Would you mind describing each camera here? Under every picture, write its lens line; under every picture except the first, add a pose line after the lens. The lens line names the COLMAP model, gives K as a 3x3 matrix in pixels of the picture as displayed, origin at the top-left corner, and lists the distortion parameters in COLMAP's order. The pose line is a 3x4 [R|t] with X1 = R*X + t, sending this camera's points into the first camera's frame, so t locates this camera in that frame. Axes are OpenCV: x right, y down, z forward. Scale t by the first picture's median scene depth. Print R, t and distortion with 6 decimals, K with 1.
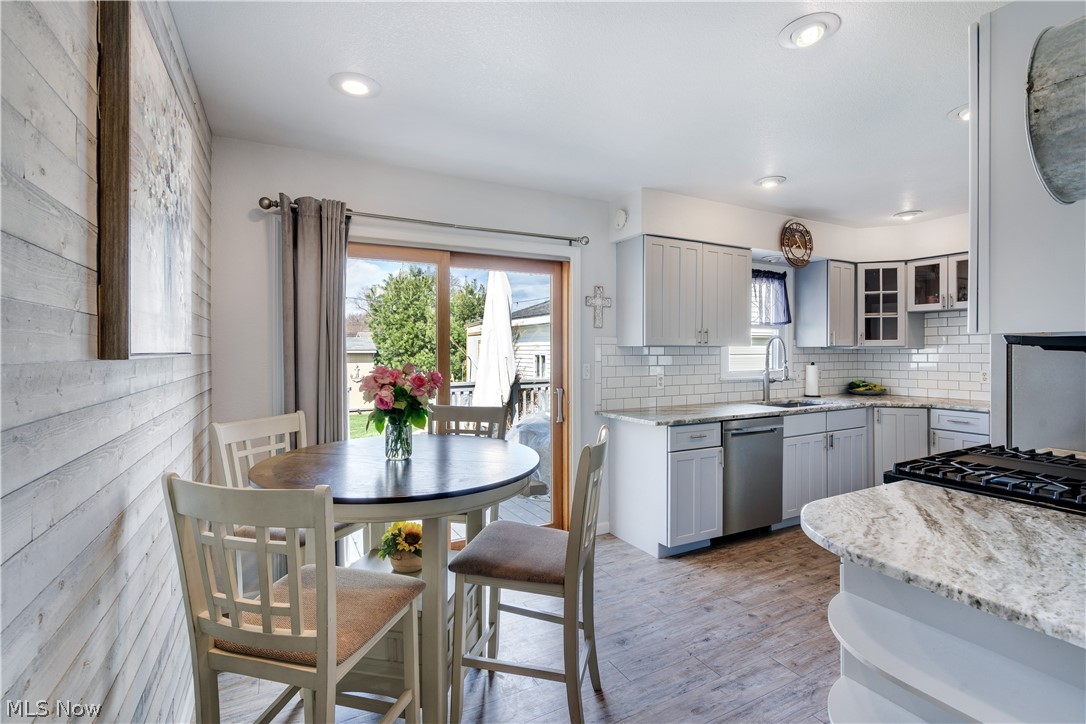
lens RADIAL K [[490.0, 0, 539.2], [0, 490.0, 353.3], [0, 0, 1]] dist [-0.005706, 0.000890]
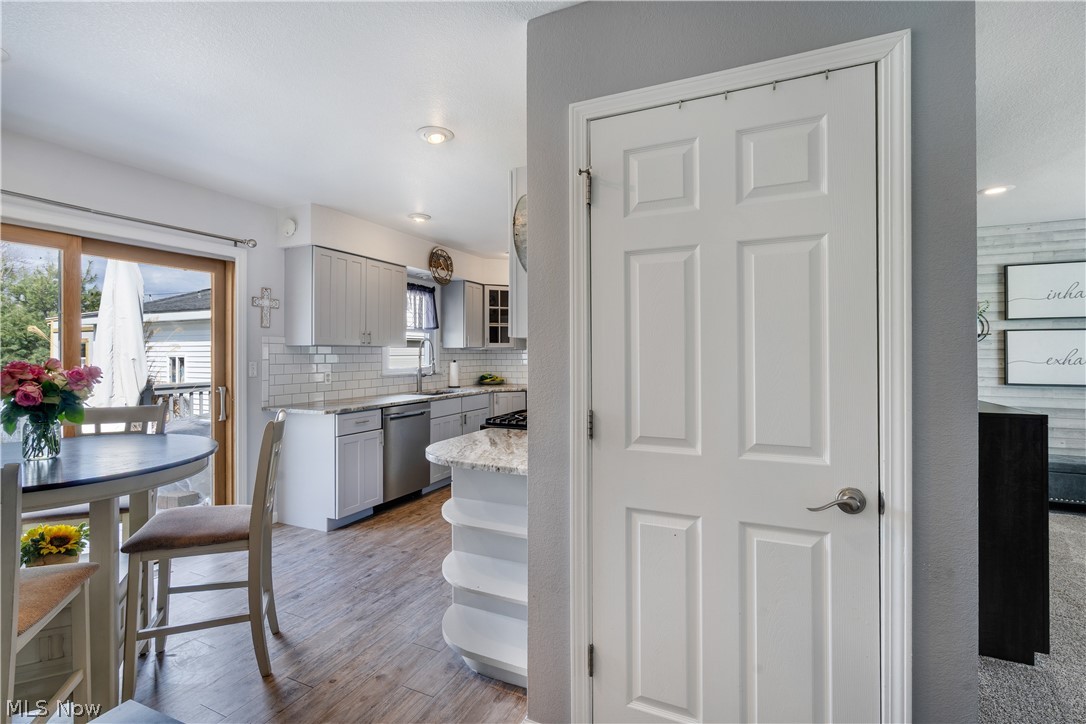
lens RADIAL K [[490.0, 0, 539.2], [0, 490.0, 353.3], [0, 0, 1]] dist [-0.005706, 0.000890]
pose [[0.792246, 0.000196, 0.610201, -0.056524], [0.003472, 0.999982, -0.004829, 0.010626], [-0.610192, 0.005944, 0.792232, -0.192342]]
